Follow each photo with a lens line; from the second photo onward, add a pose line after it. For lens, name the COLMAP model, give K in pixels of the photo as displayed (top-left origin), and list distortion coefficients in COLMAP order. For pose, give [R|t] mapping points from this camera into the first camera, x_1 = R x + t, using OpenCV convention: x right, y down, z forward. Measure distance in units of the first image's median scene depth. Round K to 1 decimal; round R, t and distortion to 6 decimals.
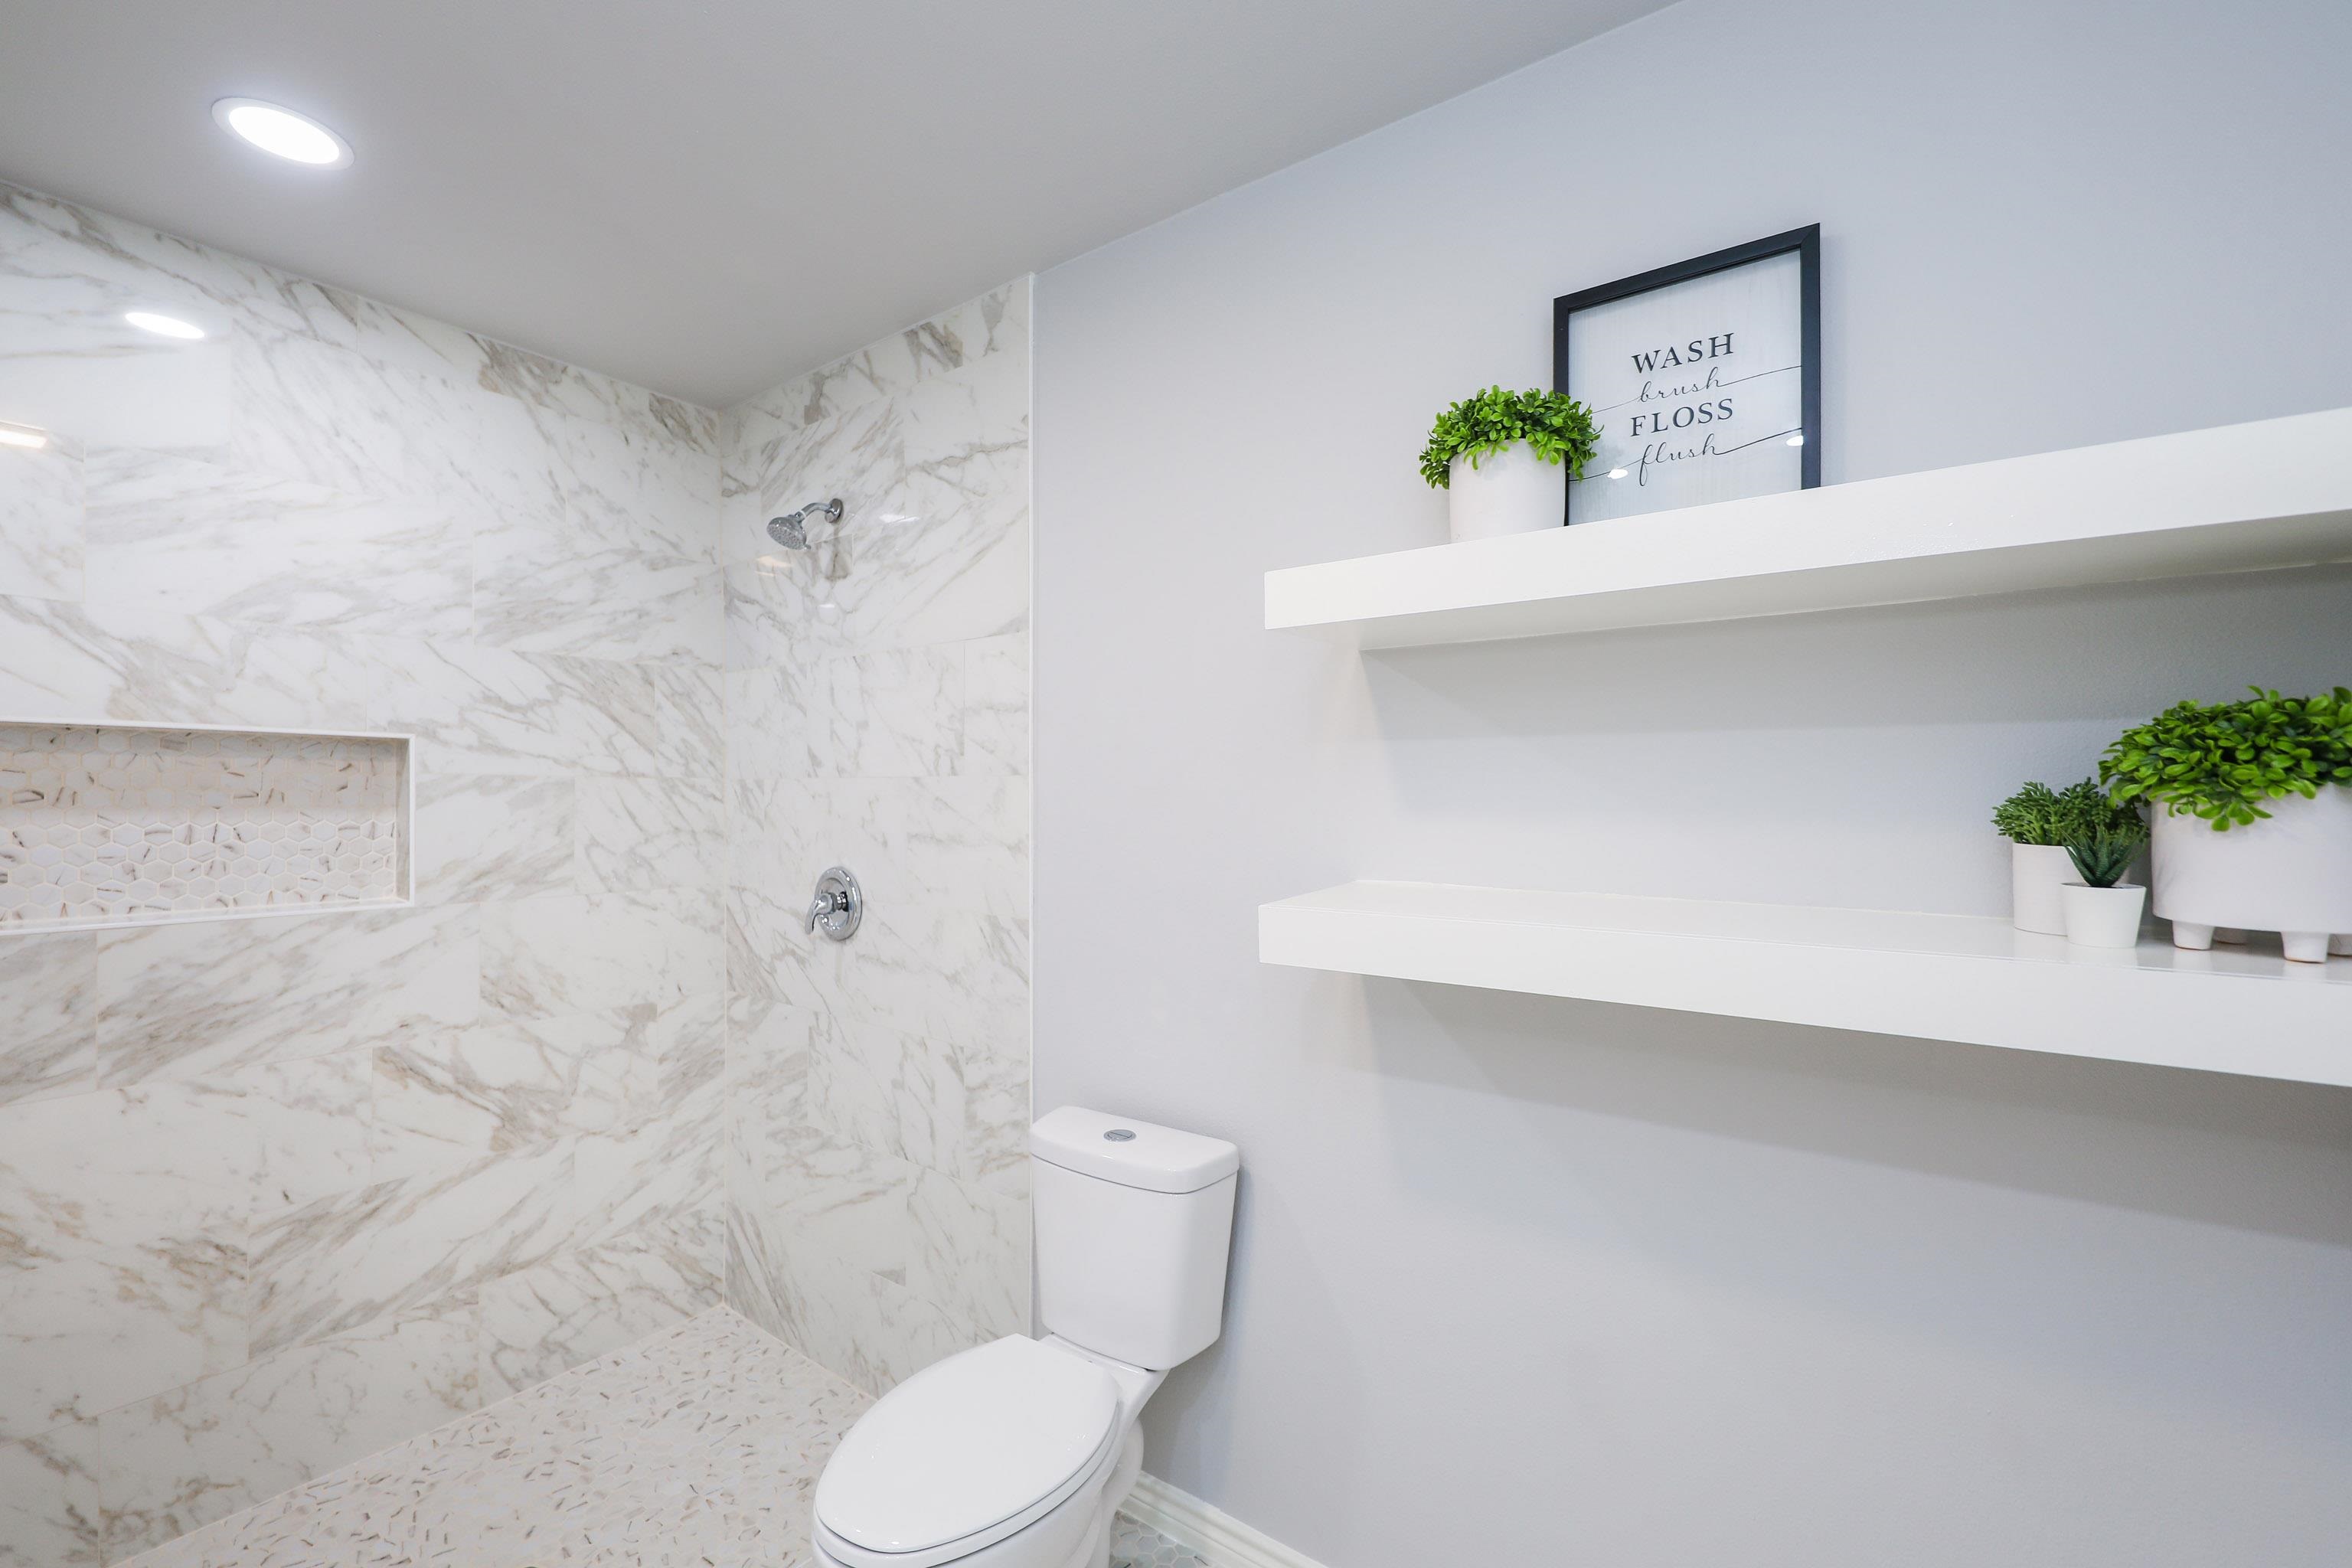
lens RADIAL K [[967.1, 0, 1167.4], [0, 967.1, 797.2], [0, 0, 1]] dist [0.013080, -0.006706]
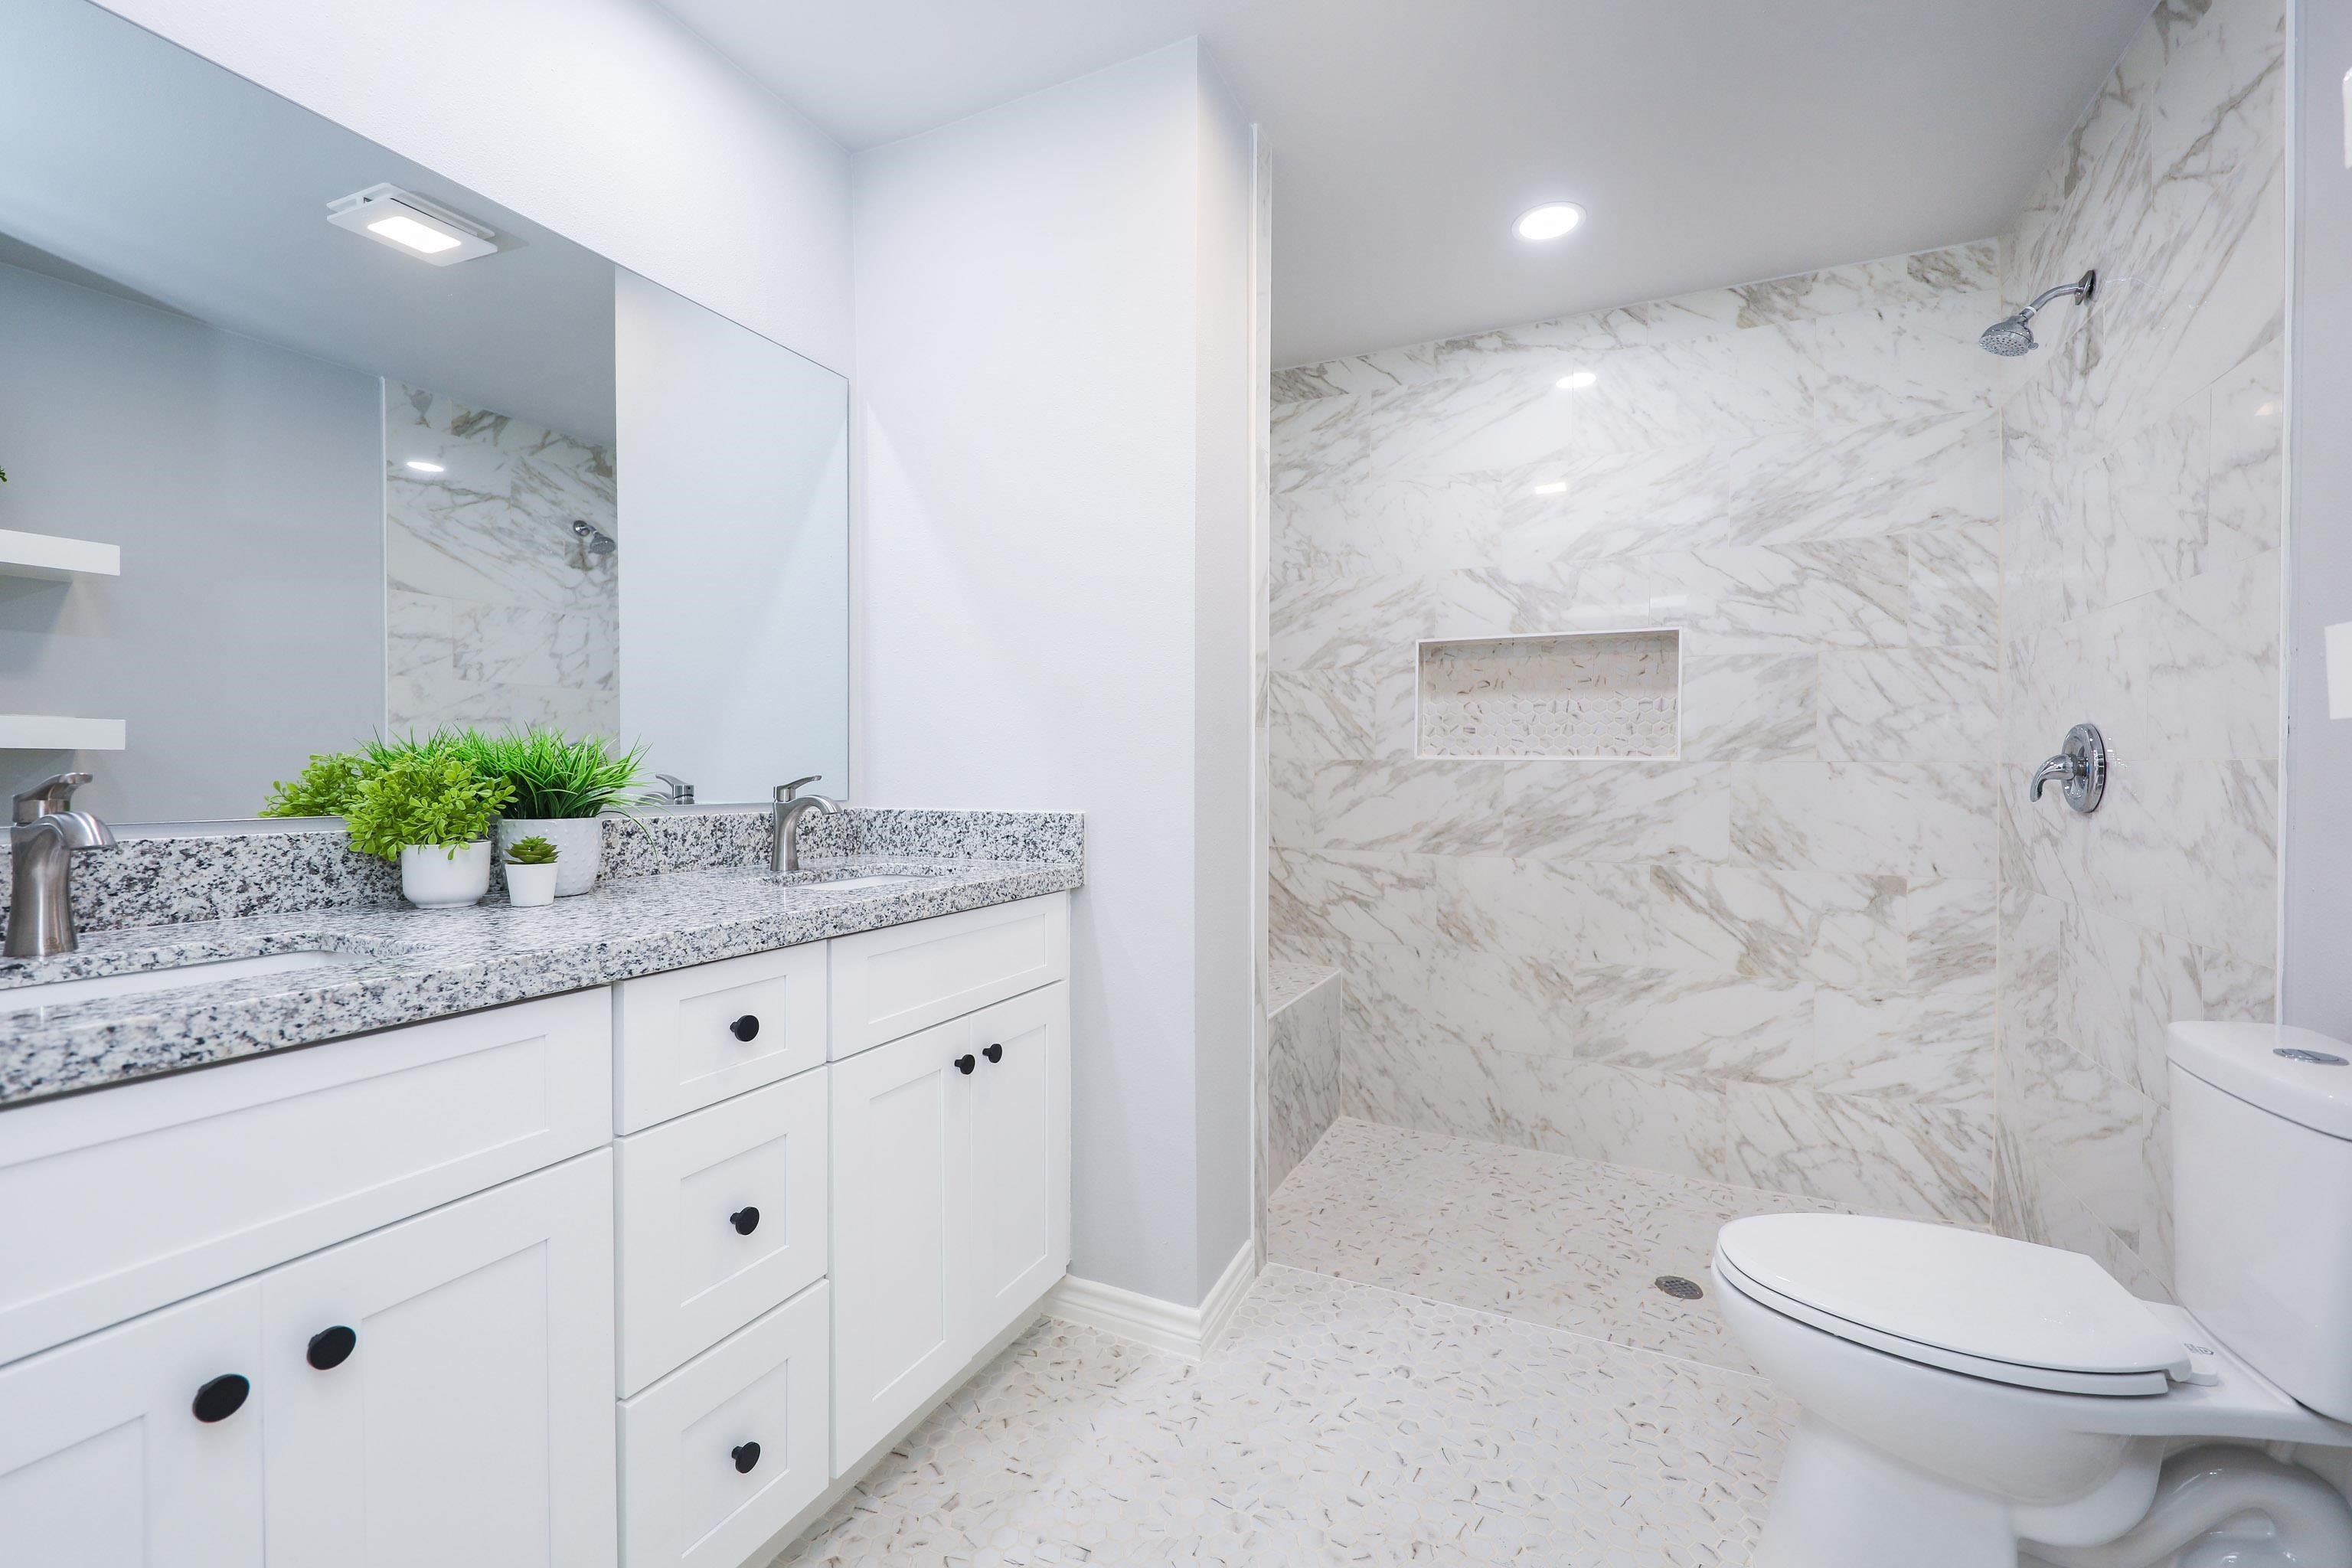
lens RADIAL K [[967.1, 0, 1170.3], [0, 967.1, 784.1], [0, 0, 1]] dist [0.013080, -0.006706]
pose [[0.189371, 0.015094, -0.981790, 0.332769], [-0.009118, 0.999866, 0.013614, 0.123657], [0.981863, 0.006374, 0.189483, 0.092421]]
